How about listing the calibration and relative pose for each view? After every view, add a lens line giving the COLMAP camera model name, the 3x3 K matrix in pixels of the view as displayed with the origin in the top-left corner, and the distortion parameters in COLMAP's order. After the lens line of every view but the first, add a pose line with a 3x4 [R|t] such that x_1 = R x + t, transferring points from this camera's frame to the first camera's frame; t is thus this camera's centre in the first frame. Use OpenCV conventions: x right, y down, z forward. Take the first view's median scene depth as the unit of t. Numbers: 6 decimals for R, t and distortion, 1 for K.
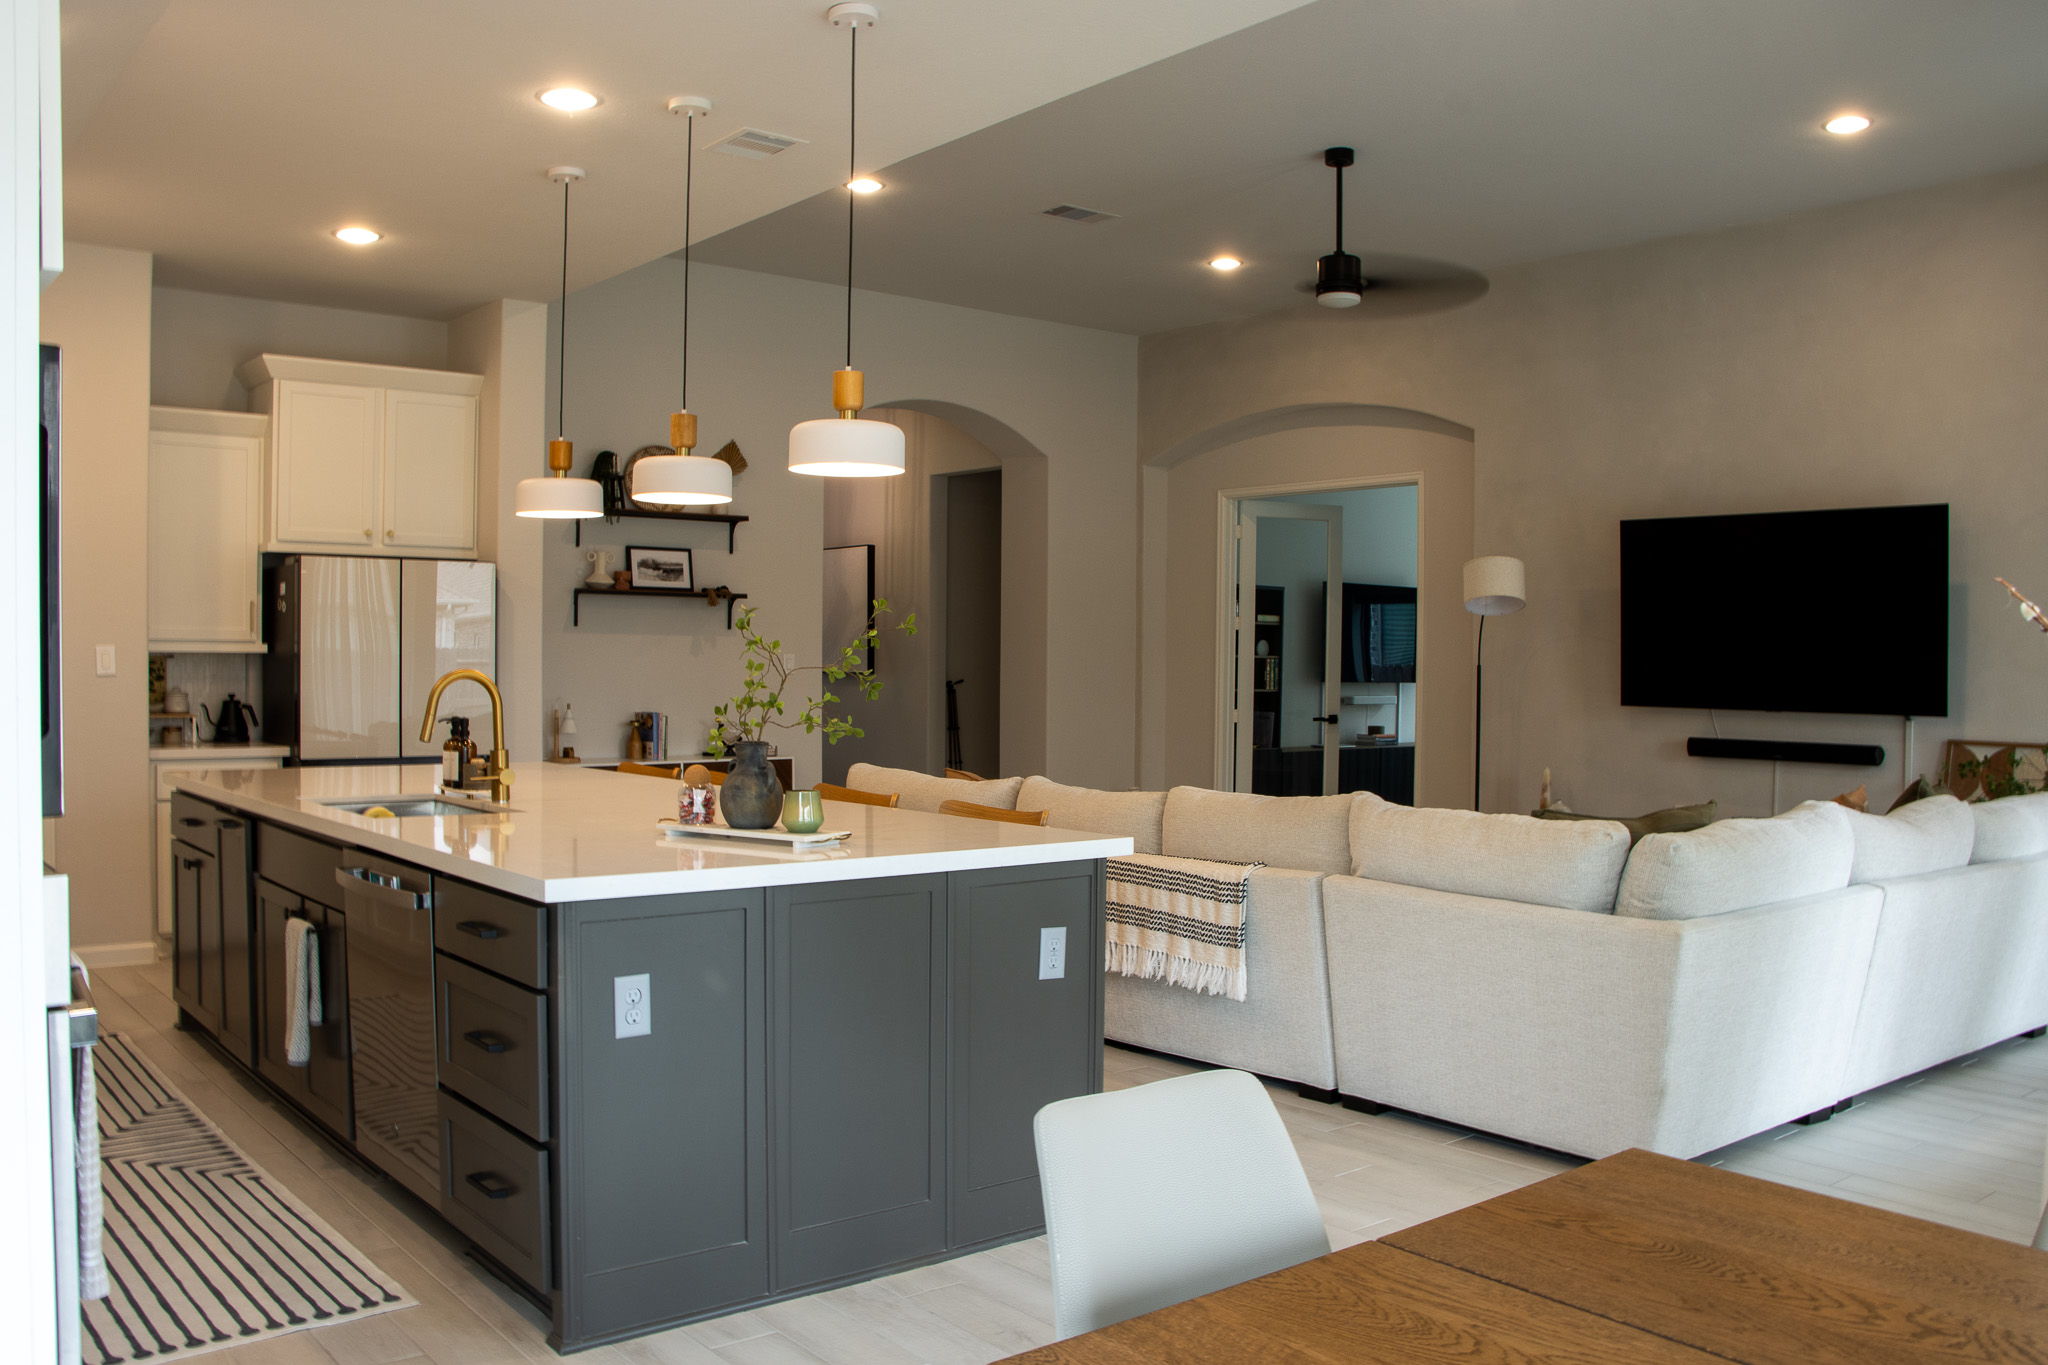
lens RADIAL K [[1701.9, 0, 1030.8], [0, 1701.9, 682.2], [0, 0, 1]] dist [-0.114637, 0.027846]
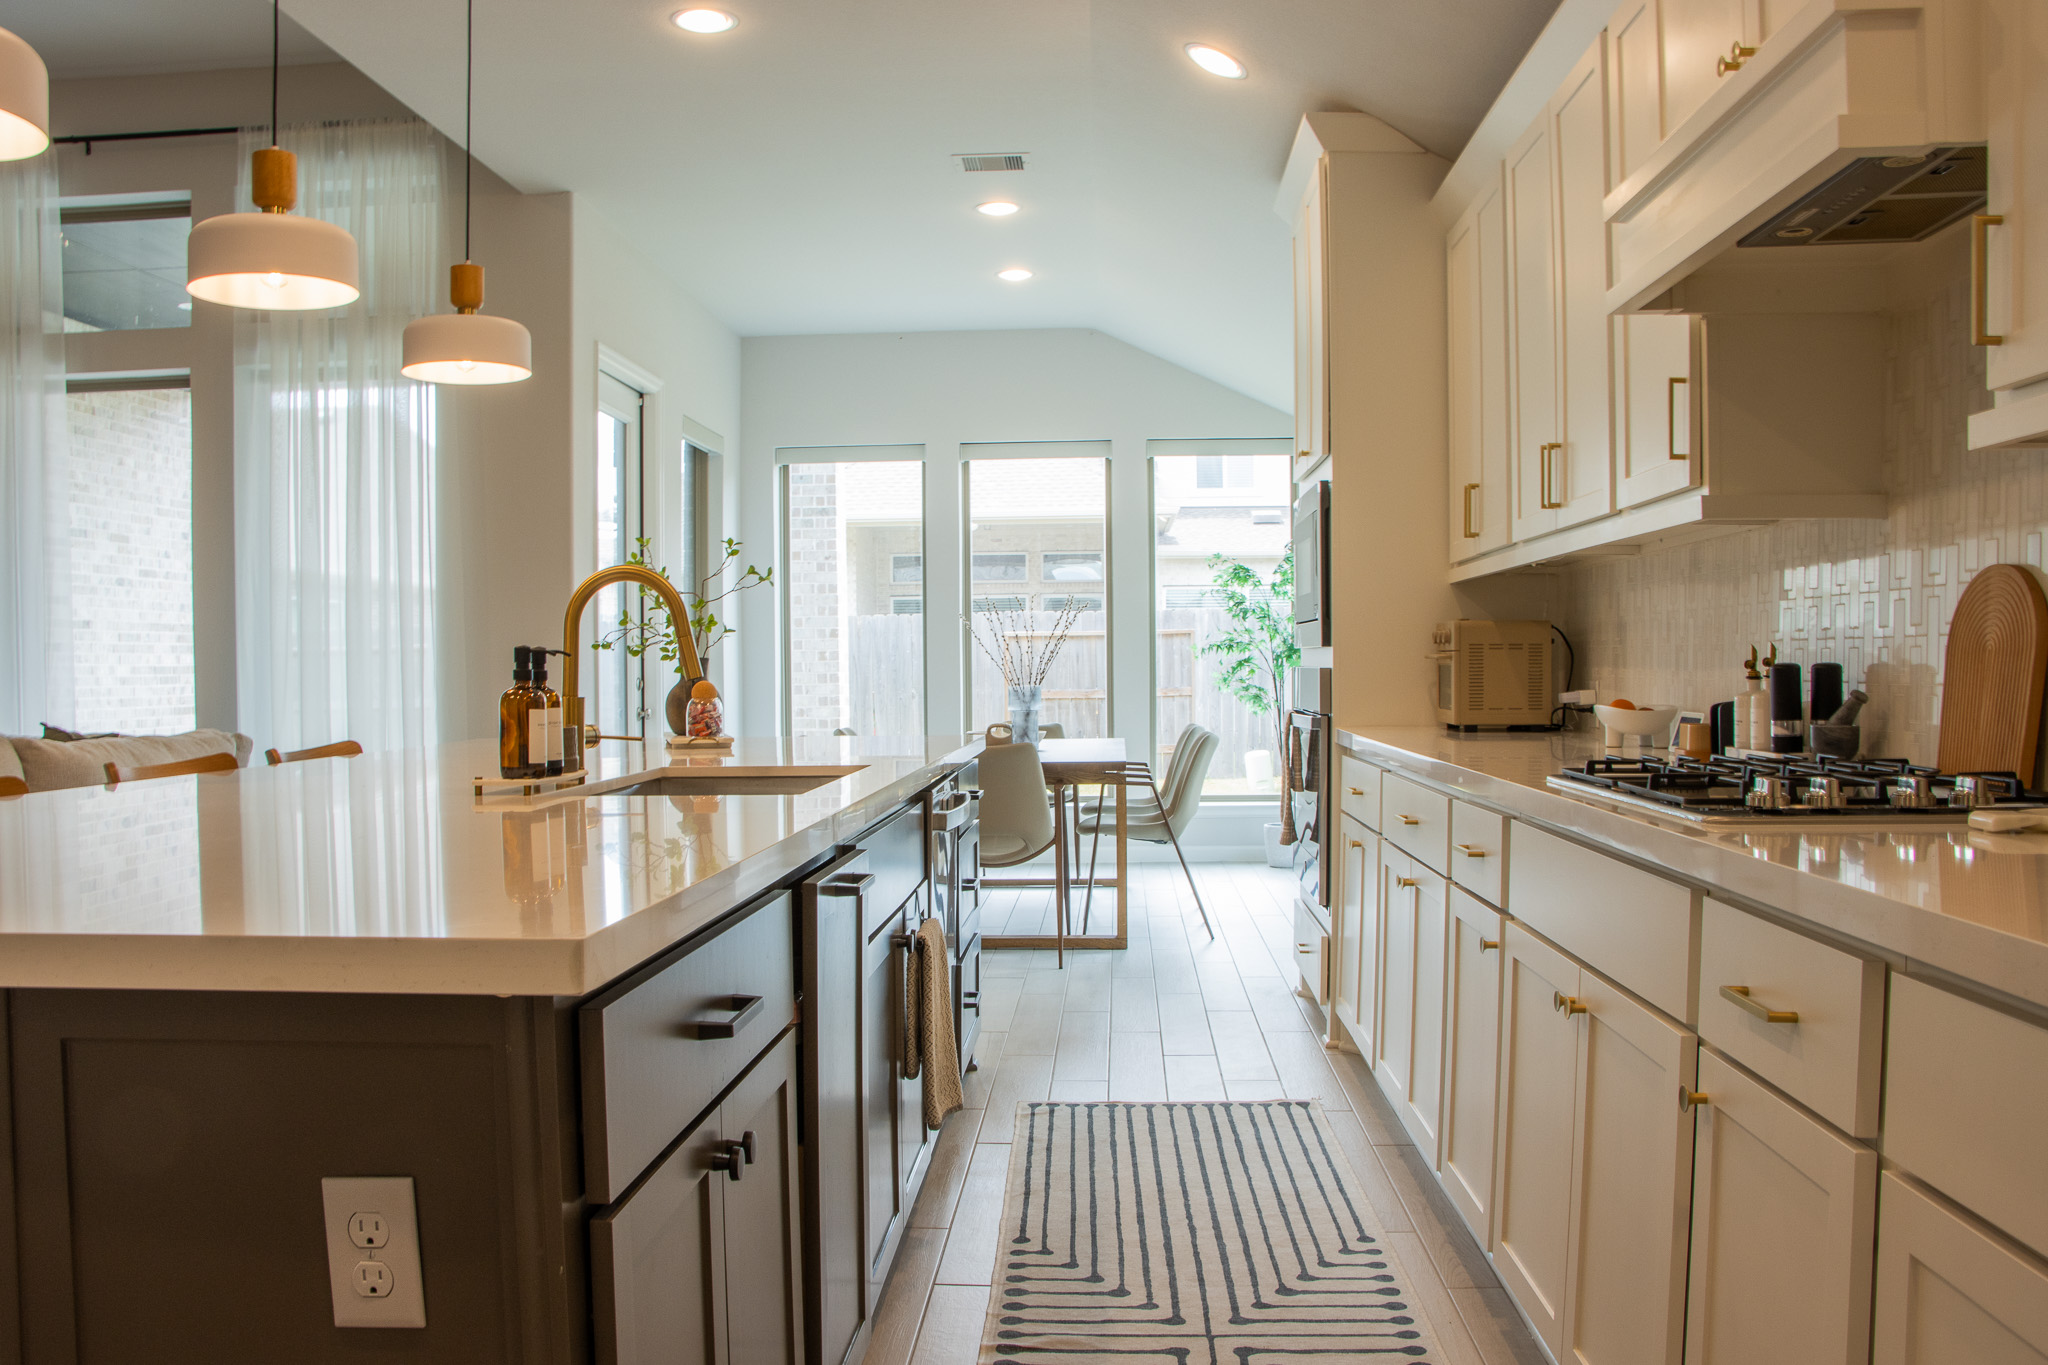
lens RADIAL K [[1701.9, 0, 1025.5], [0, 1701.9, 676.0], [0, 0, 1]] dist [-0.114637, 0.027846]
pose [[-0.730693, -0.013278, 0.682577, -0.977983], [0.013380, 0.999340, 0.033764, 0.017052], [-0.682575, 0.033804, -0.730033, 1.525549]]
